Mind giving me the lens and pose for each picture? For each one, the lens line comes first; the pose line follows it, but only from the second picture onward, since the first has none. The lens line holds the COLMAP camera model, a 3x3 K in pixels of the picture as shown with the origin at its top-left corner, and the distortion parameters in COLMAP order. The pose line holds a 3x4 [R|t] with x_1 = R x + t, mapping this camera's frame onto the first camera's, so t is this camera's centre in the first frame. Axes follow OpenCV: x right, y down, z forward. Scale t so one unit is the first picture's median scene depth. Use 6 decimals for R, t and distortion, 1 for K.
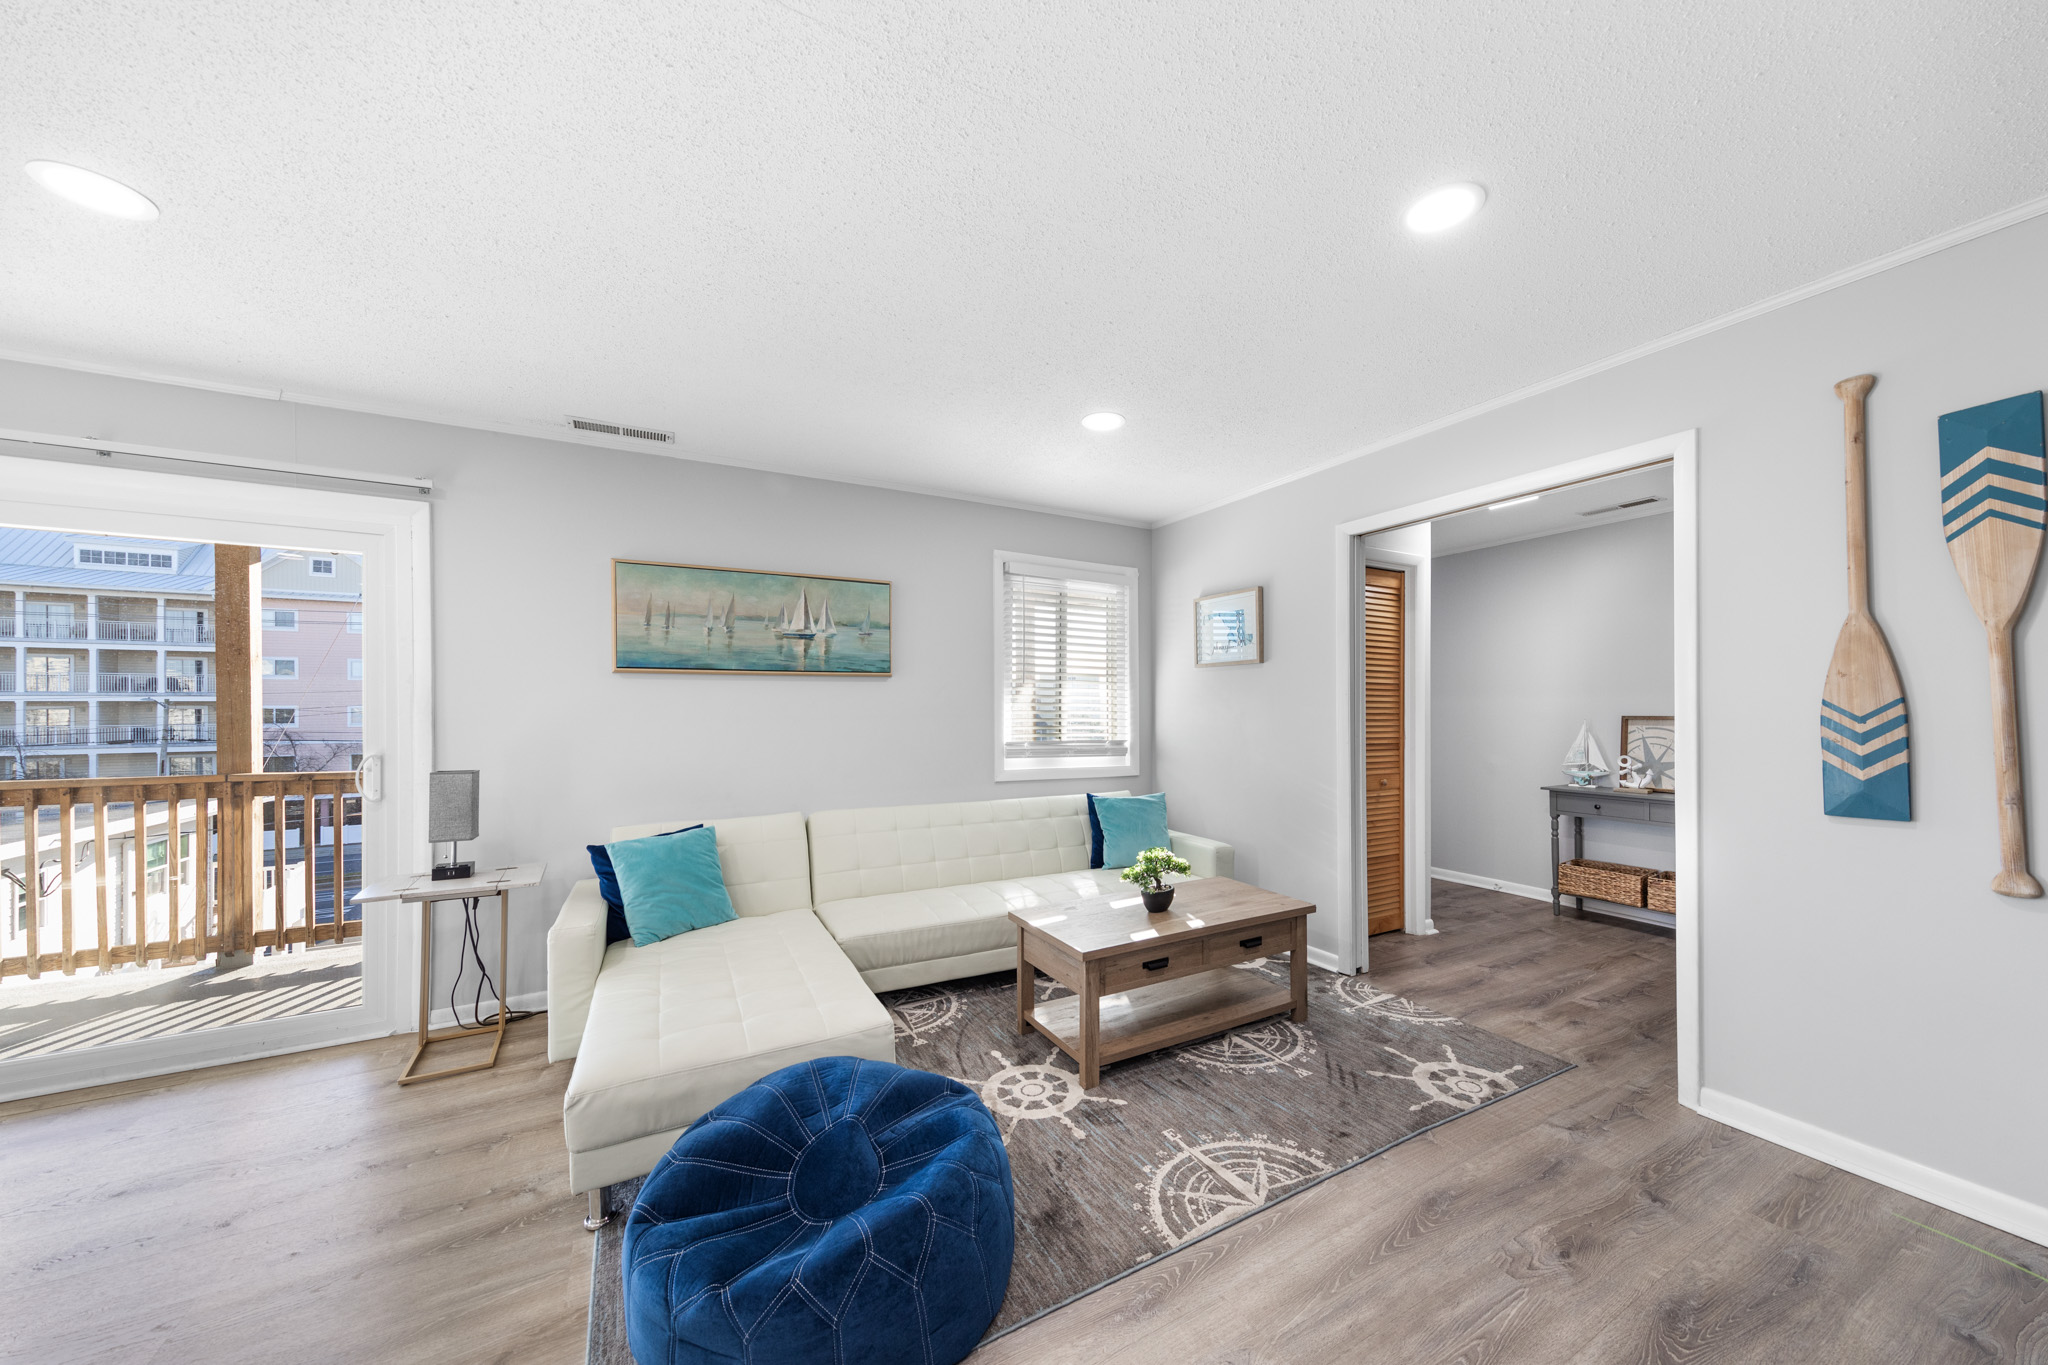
lens RADIAL K [[716.2, 0, 1038.5], [0, 716.2, 708.4], [0, 0, 1]] dist [0.002813, 0.000075]
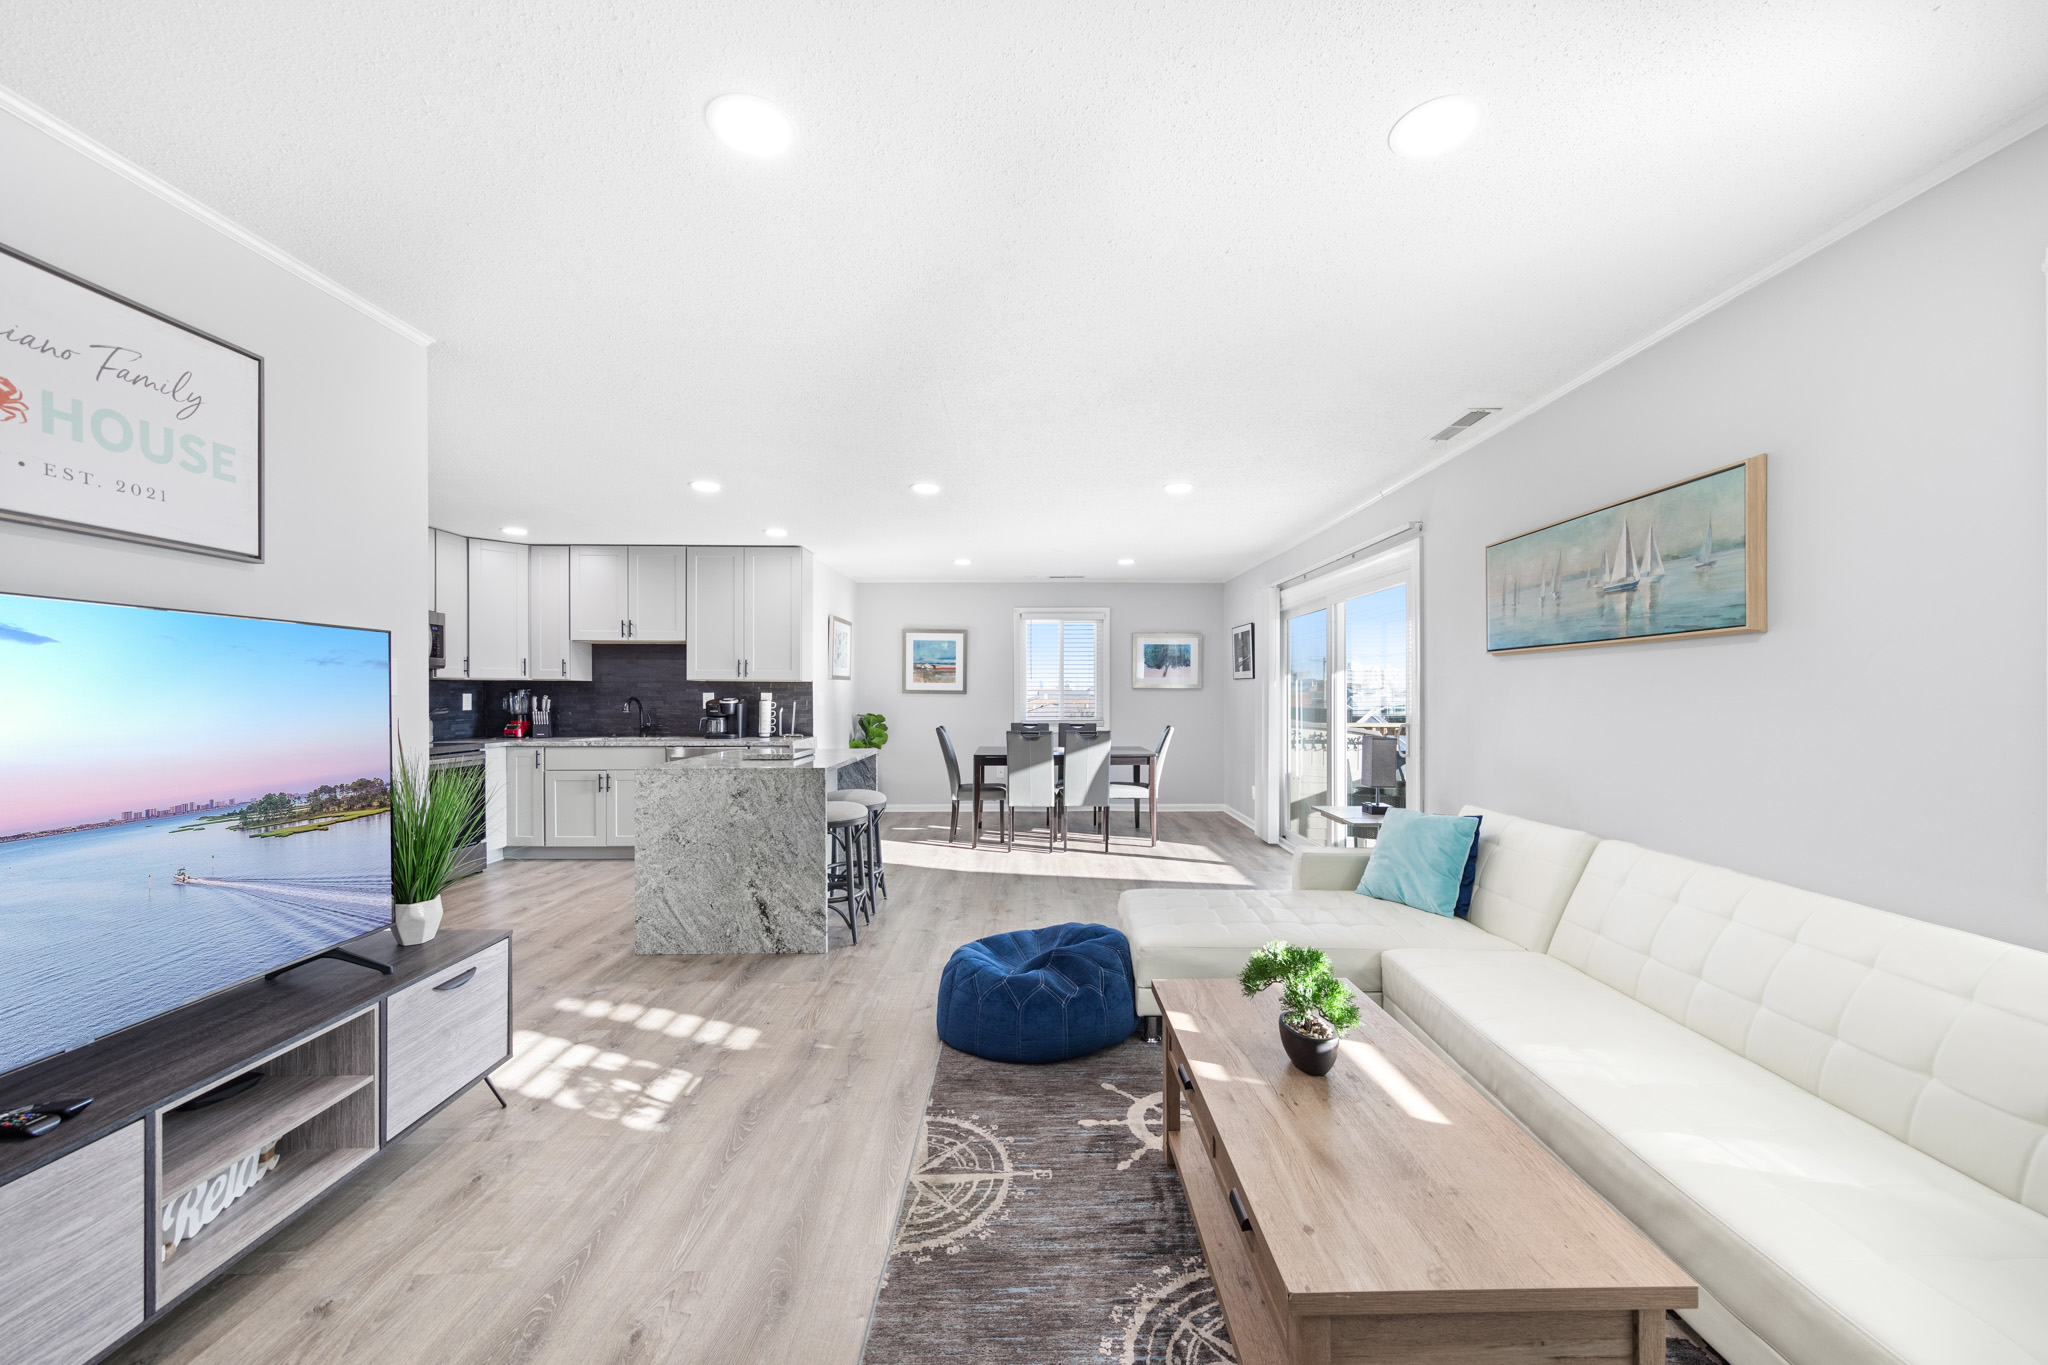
lens RADIAL K [[764.2, 0, 1039.3], [0, 764.2, 698.8], [0, 0, 1]] dist [0.001622, 0.000098]
pose [[-0.476826, 0.008871, -0.878953, 0.657123], [0.001617, 0.999956, 0.009215, -0.000333], [0.878996, 0.002972, -0.476819, 0.938833]]
